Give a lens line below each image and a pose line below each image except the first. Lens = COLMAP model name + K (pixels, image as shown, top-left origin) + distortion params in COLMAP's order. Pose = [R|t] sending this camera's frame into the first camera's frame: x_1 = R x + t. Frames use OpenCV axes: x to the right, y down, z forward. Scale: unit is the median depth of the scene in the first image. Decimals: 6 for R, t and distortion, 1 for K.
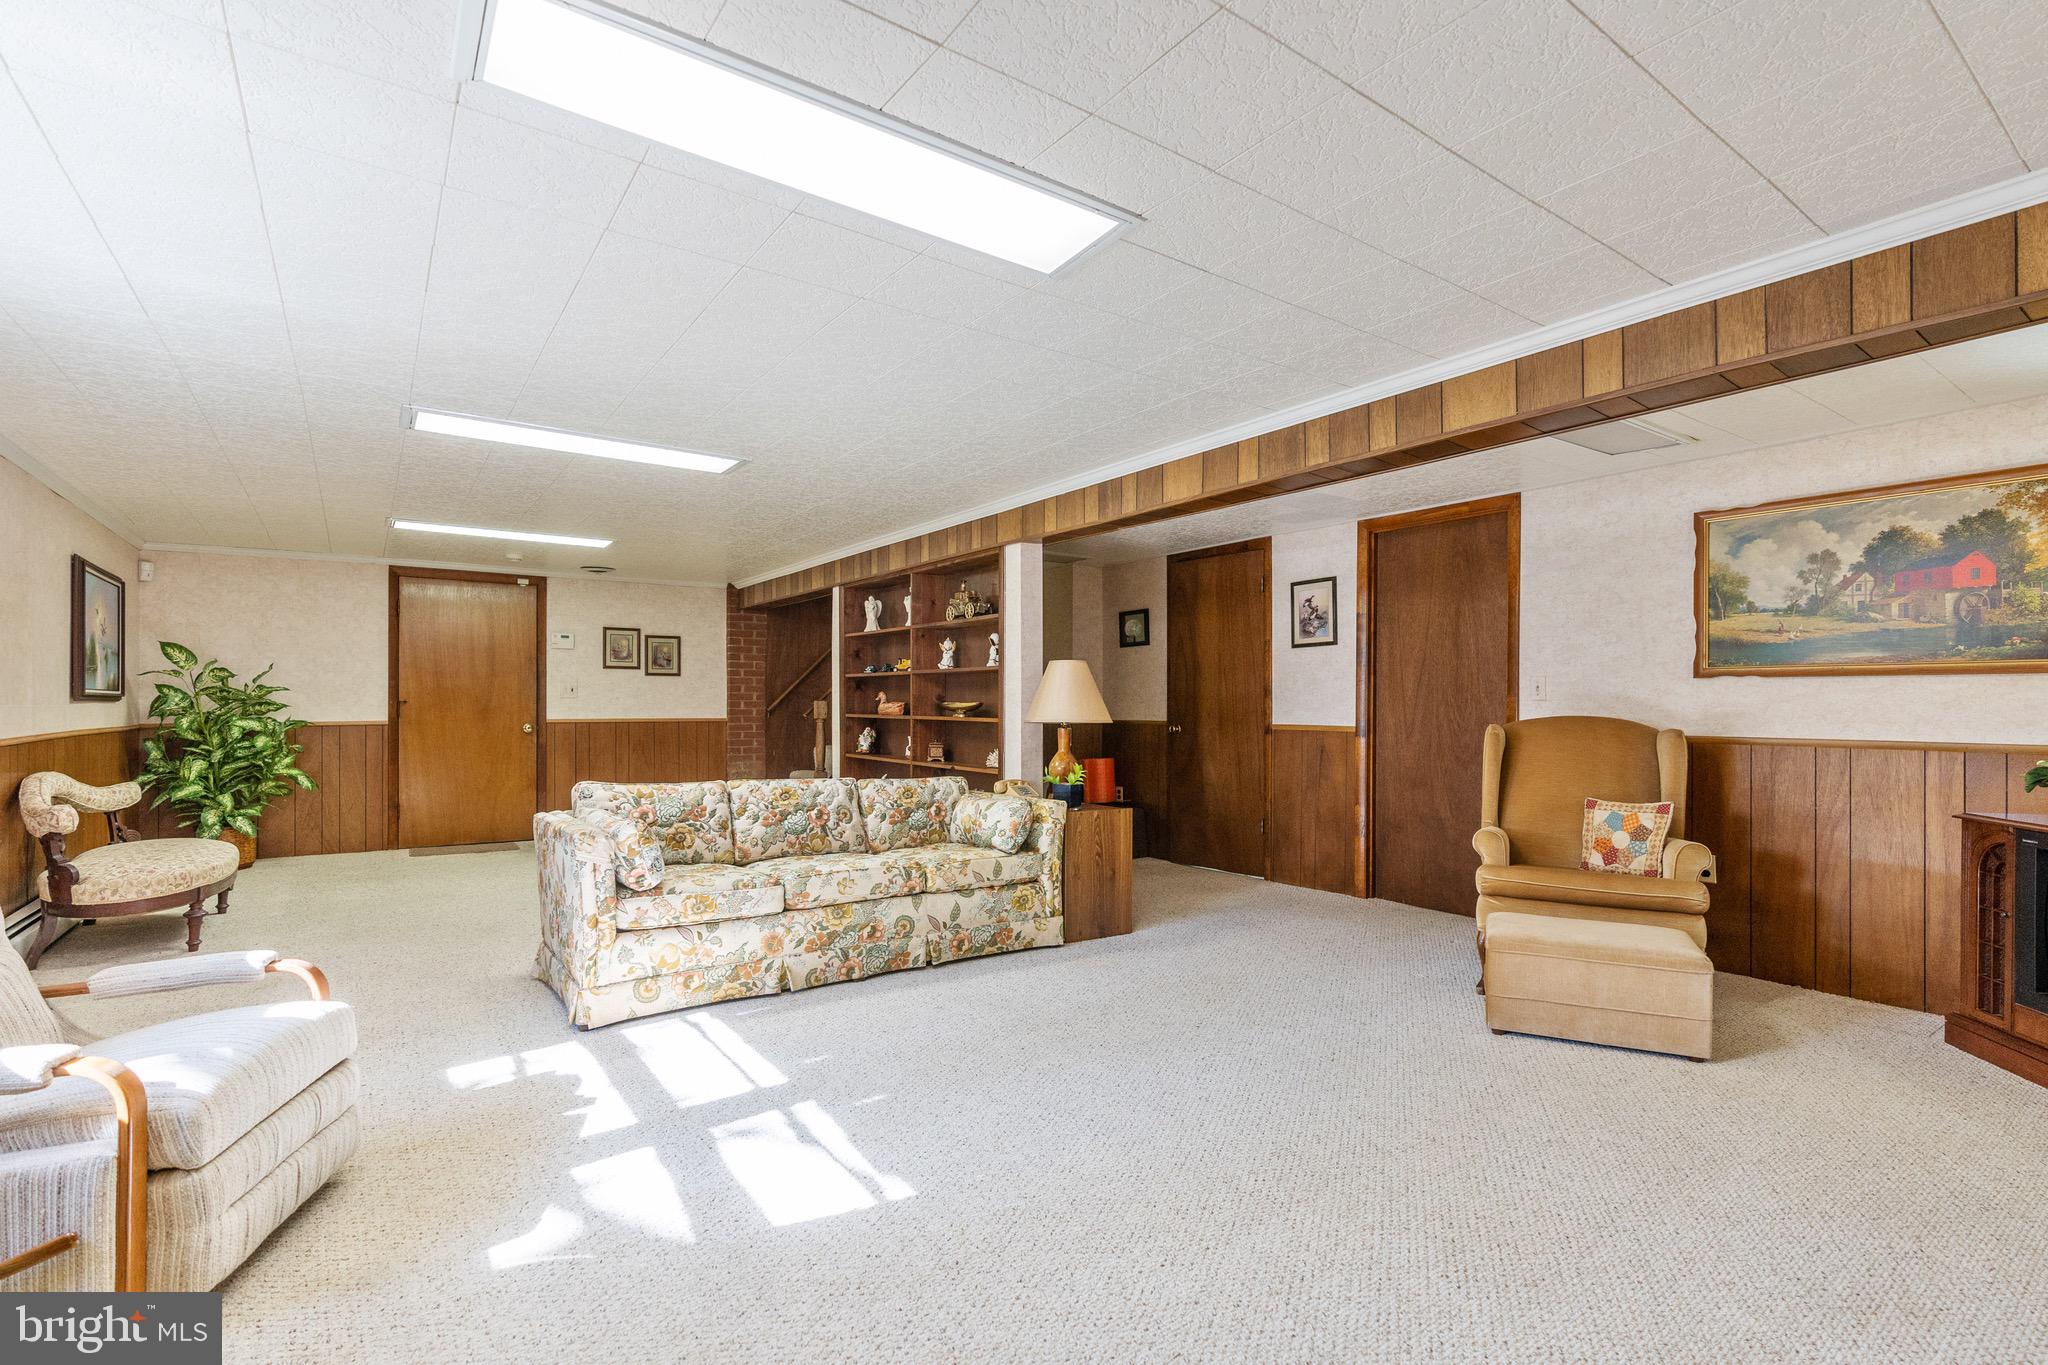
lens RADIAL K [[939.2, 0, 1010.4], [0, 939.2, 698.7], [0, 0, 1]] dist [-0.002976, 0.001277]
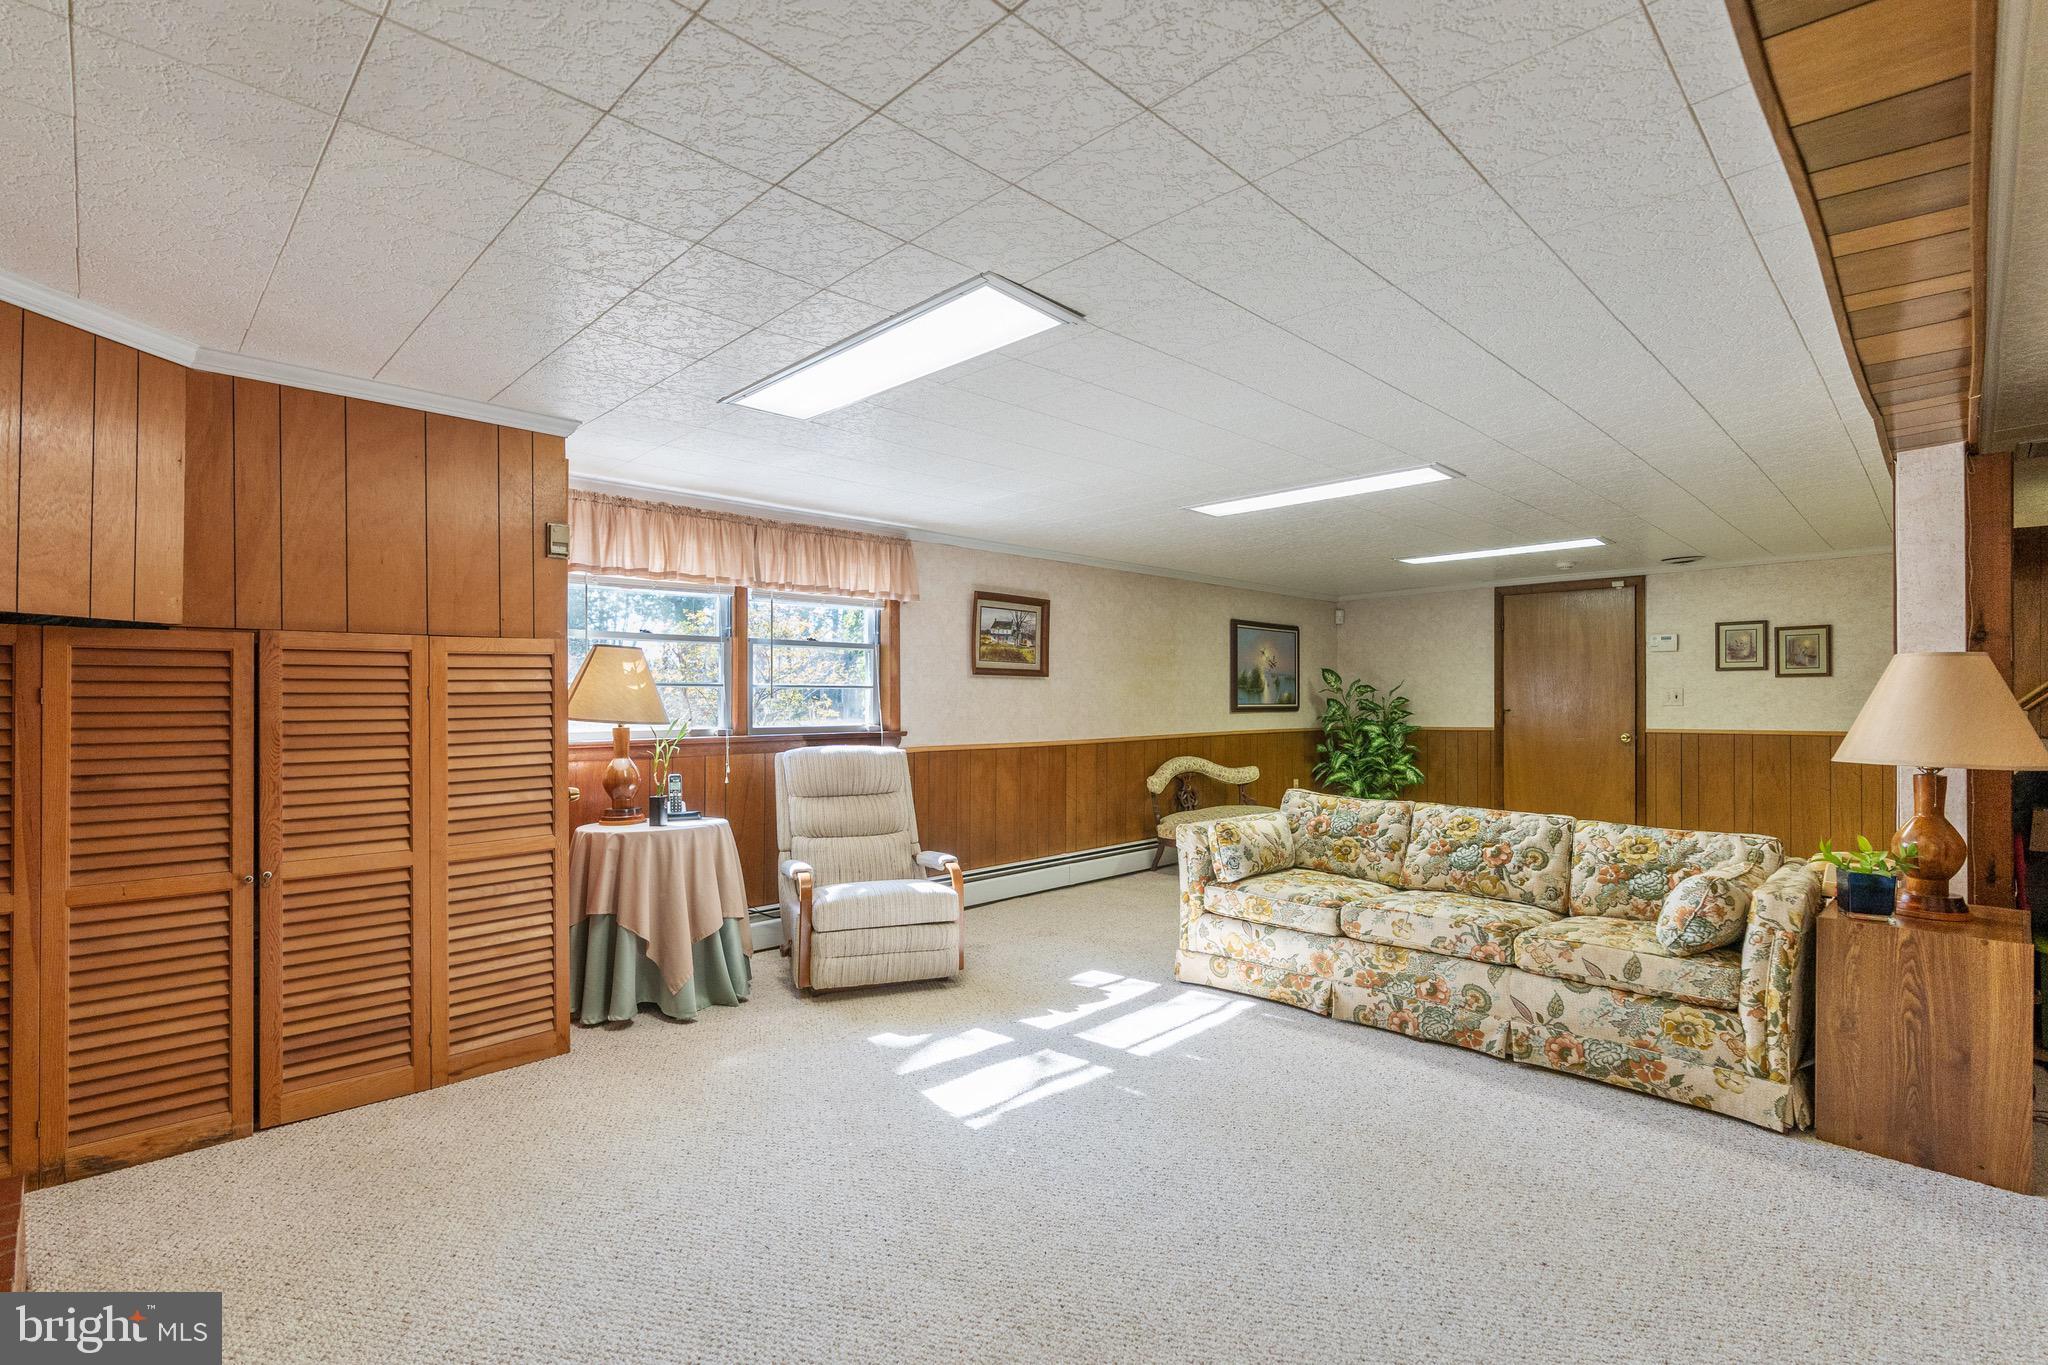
lens RADIAL K [[939.2, 0, 1011.4], [0, 939.2, 692.7], [0, 0, 1]] dist [-0.002976, 0.001277]
pose [[0.179653, -0.013654, -0.983635, 0.621934], [0.011112, 0.999868, -0.011850, -0.020108], [0.983667, -0.008801, 0.179781, 0.450639]]
